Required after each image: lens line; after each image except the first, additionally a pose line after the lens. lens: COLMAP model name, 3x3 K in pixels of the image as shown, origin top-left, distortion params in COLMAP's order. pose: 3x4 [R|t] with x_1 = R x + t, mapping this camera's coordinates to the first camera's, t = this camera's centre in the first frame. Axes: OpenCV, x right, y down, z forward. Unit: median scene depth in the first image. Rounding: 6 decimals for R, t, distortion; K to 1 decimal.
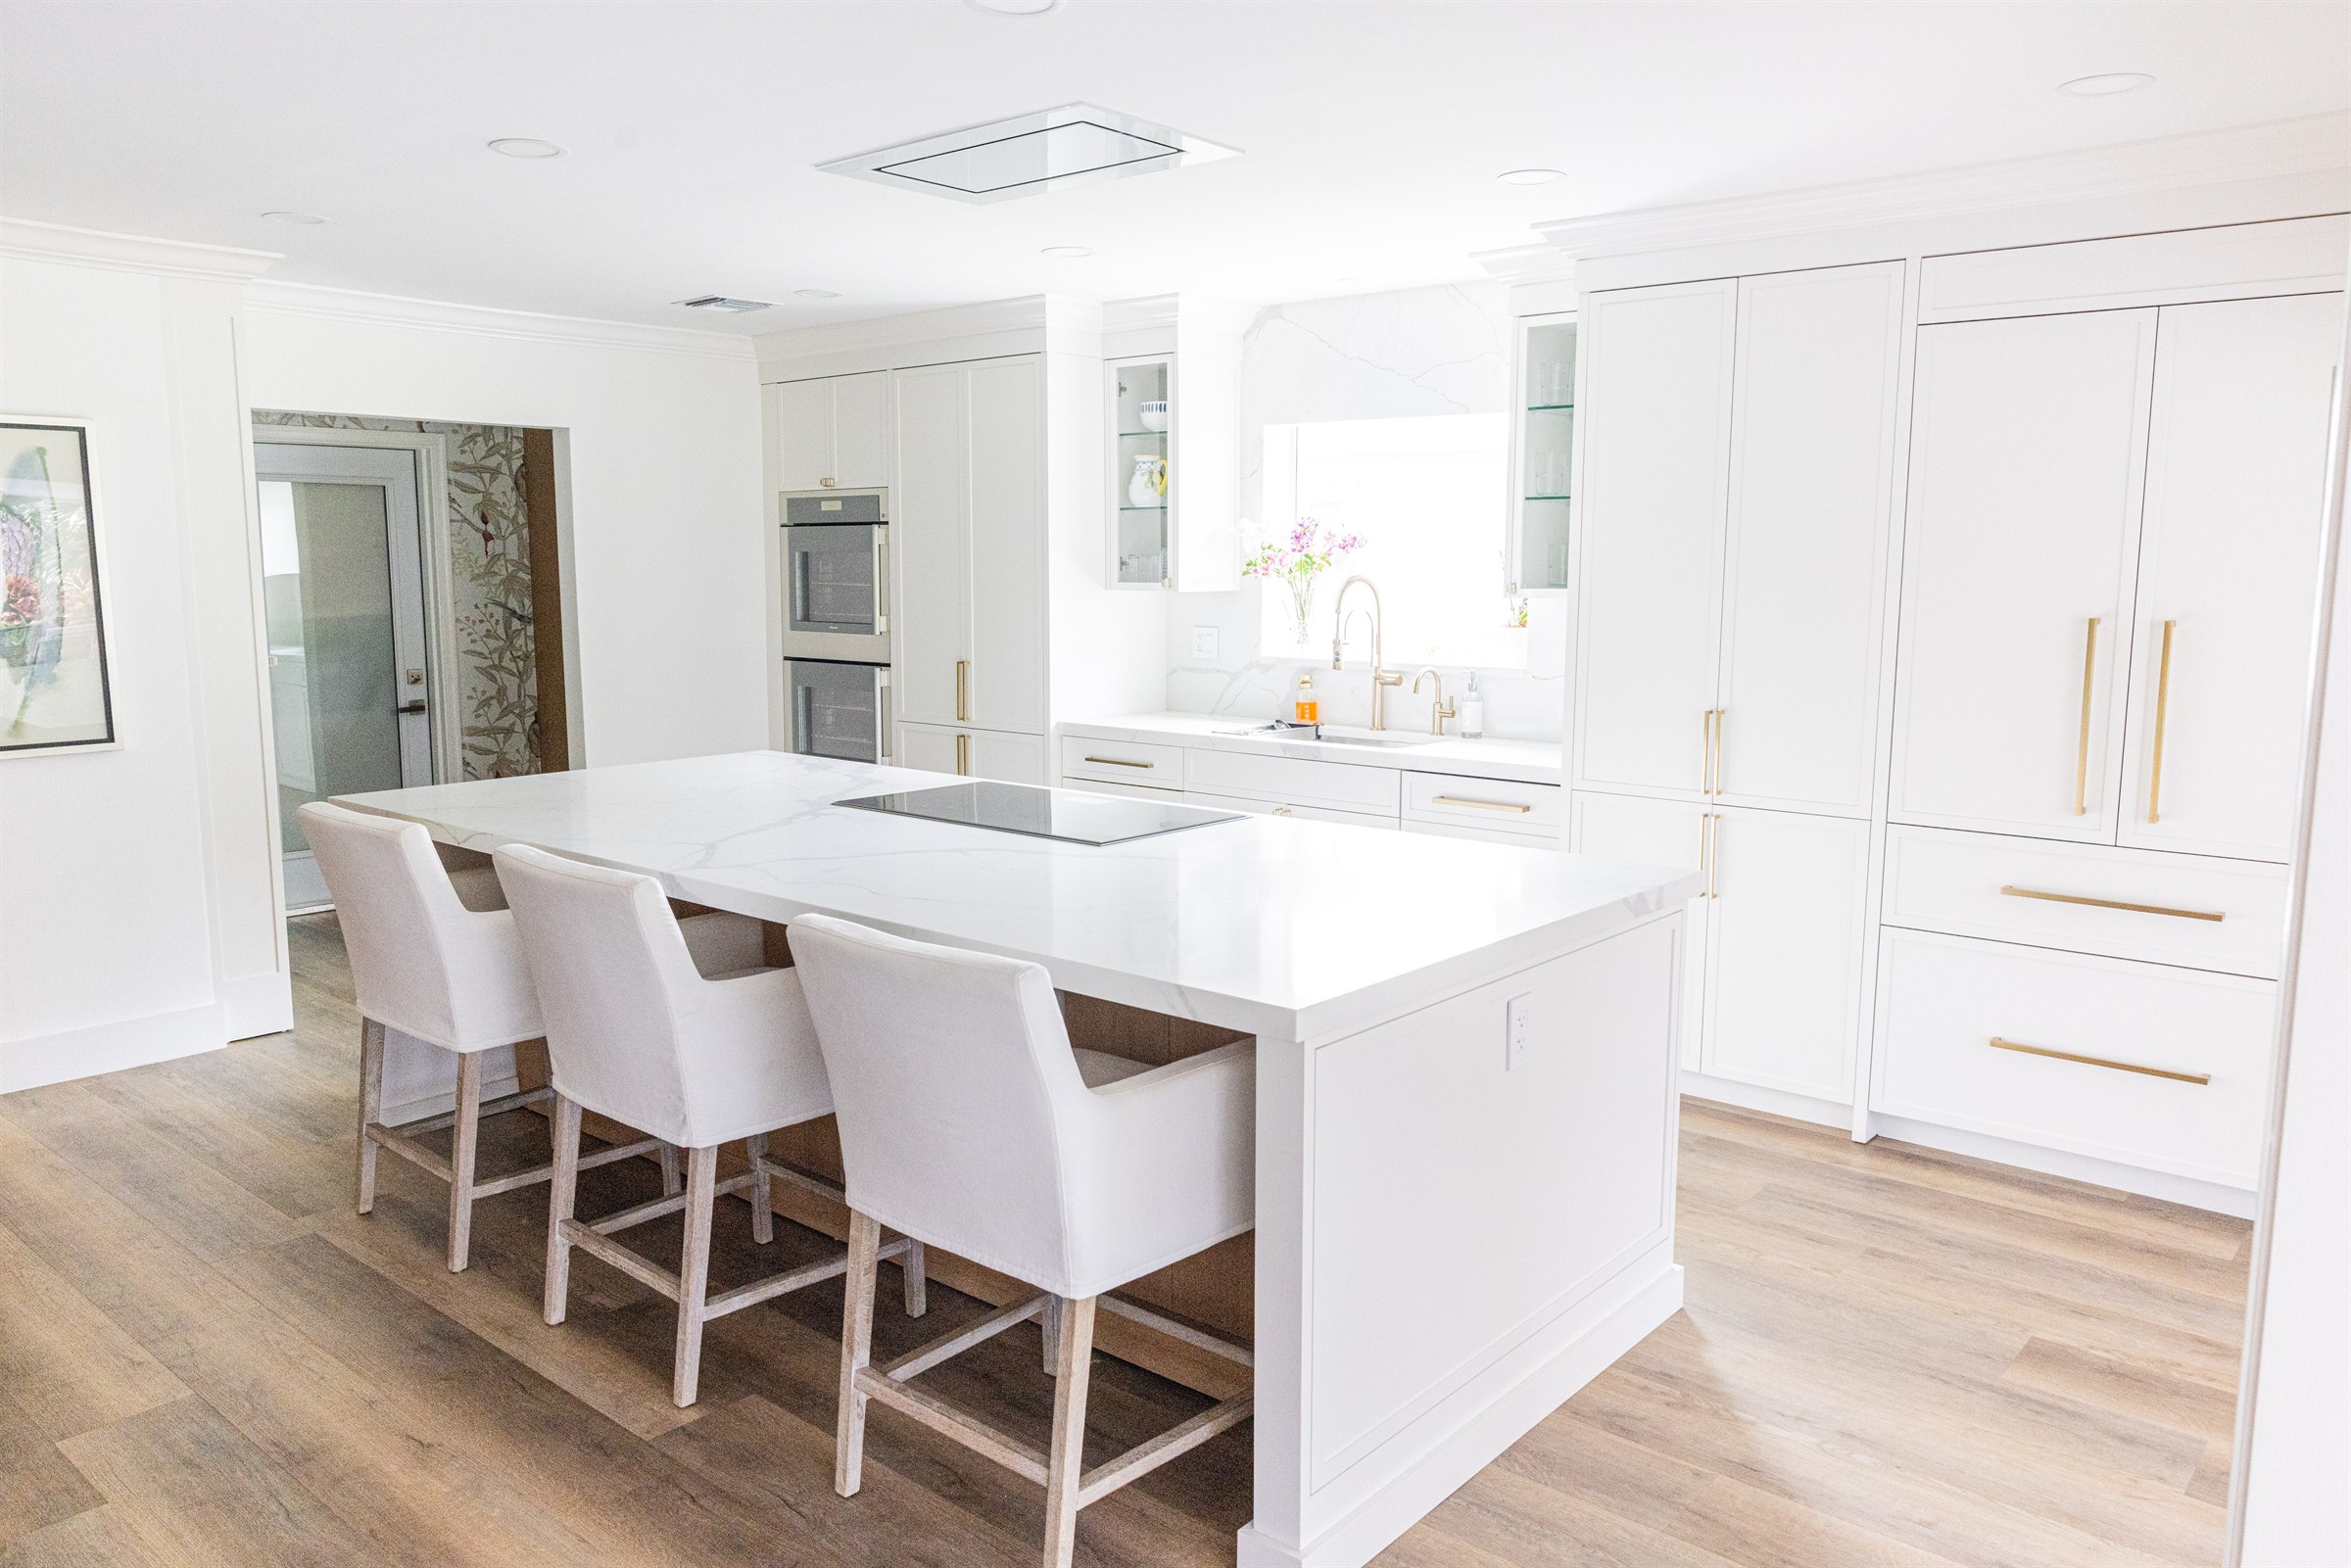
lens RADIAL K [[1638.1, 0, 1181.4], [0, 1638.1, 777.5], [0, 0, 1]] dist [-0.026717, 0.025424]
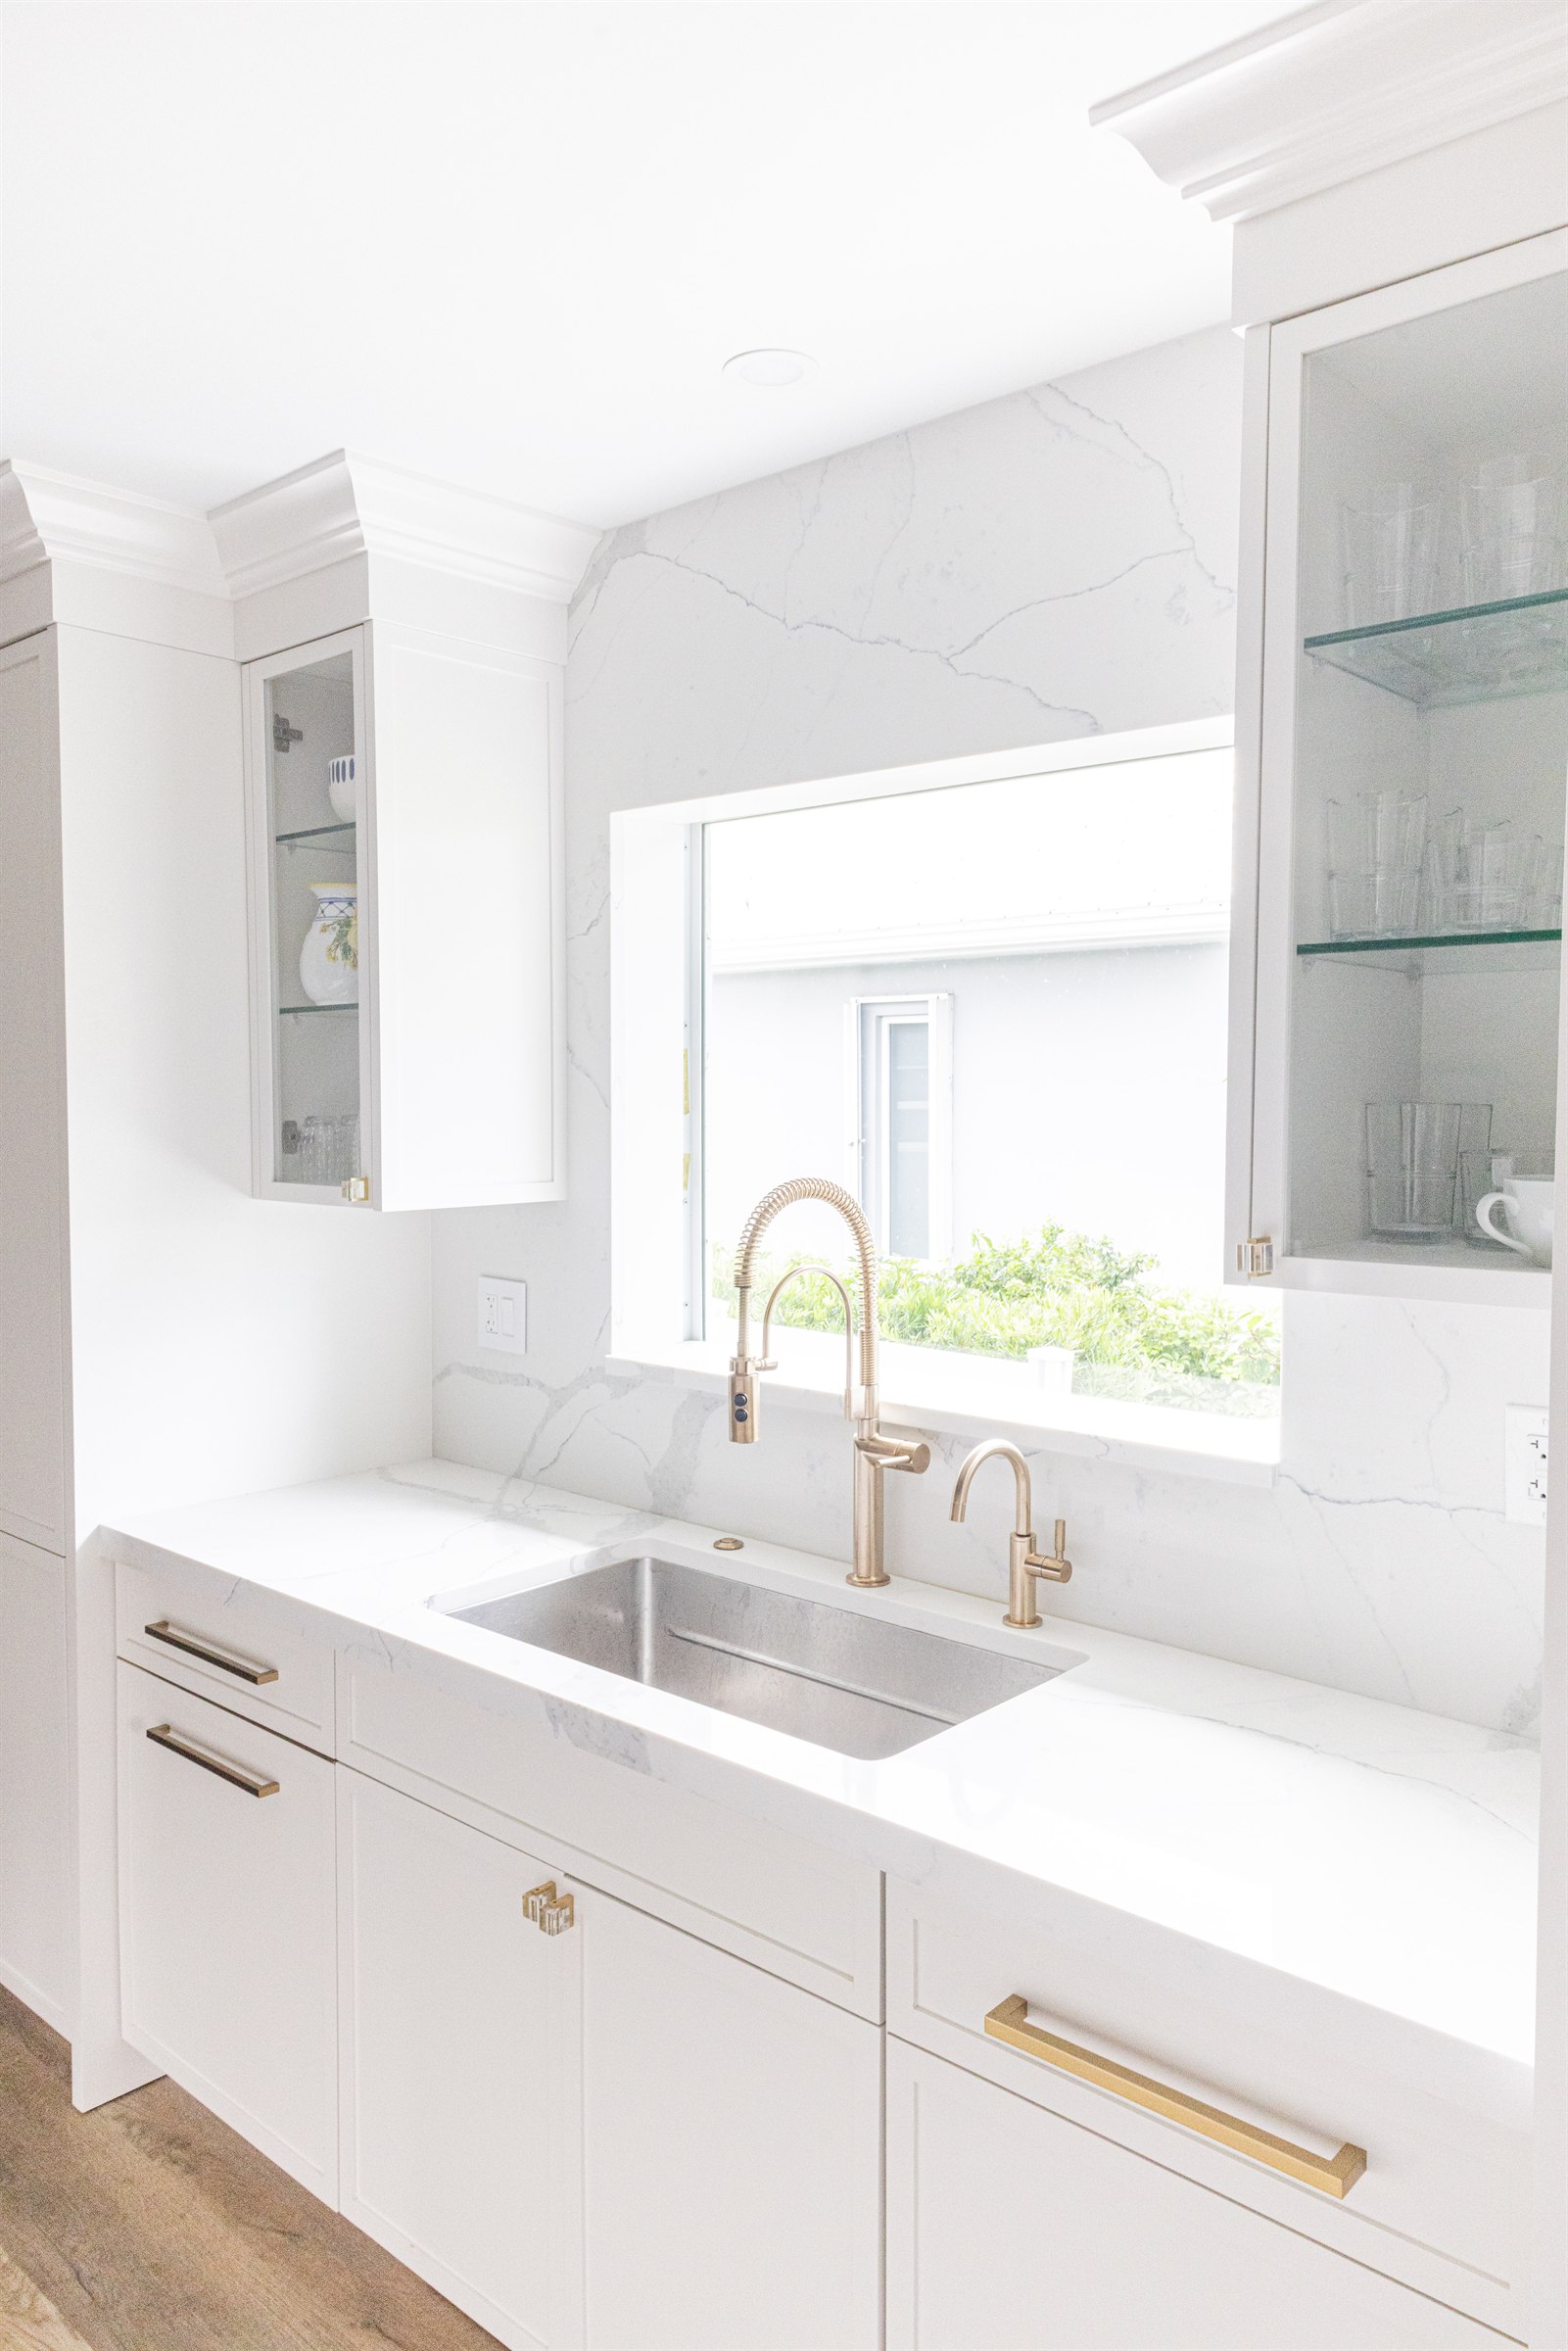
lens RADIAL K [[1638.1, 0, 772.8], [0, 1638.1, 1184.9], [0, 0, 1]] dist [-0.026717, 0.025424]
pose [[0.999649, 0.000218, -0.026494, 0.104945], [-0.002174, 0.997269, -0.073828, -0.090200], [0.026405, 0.073859, 0.996919, 0.598885]]
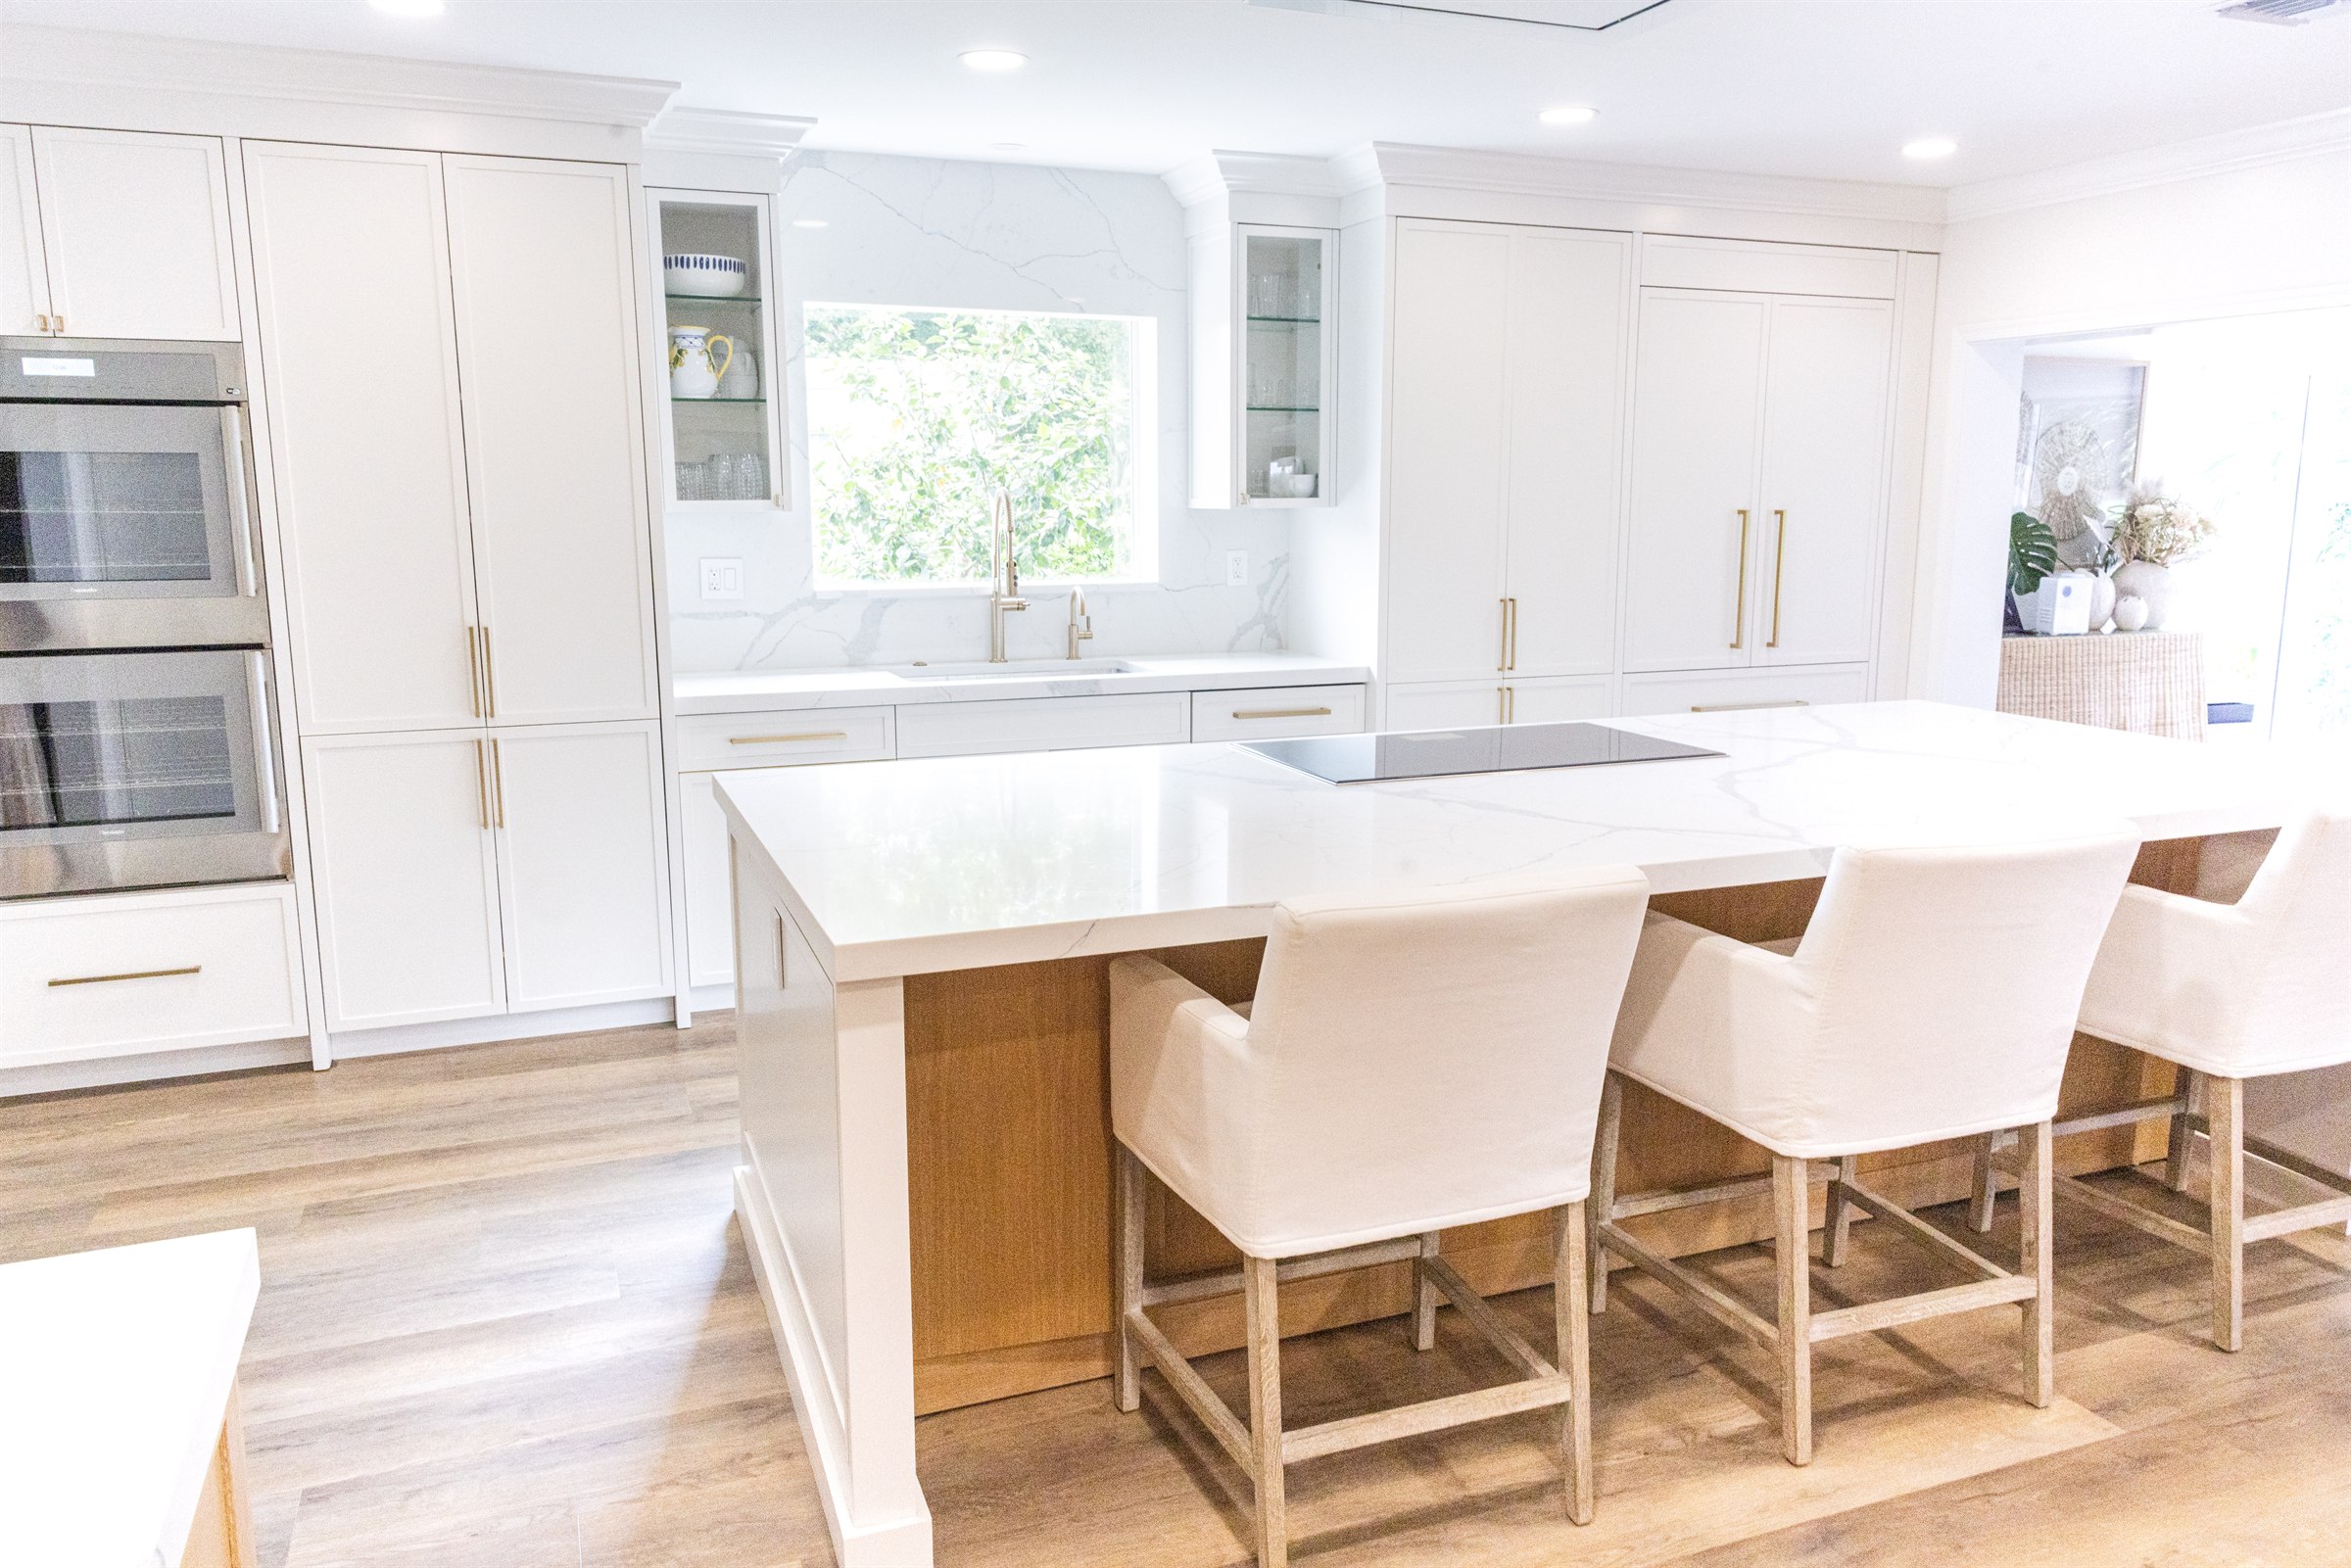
lens RADIAL K [[1638.1, 0, 1183.7], [0, 1638.1, 794.9], [0, 0, 1]] dist [-0.026717, 0.025424]
pose [[0.466094, -0.162717, 0.869643, -0.606974], [0.118177, 0.985584, 0.121072, -0.052723], [-0.876807, 0.046341, 0.478604, 0.473145]]
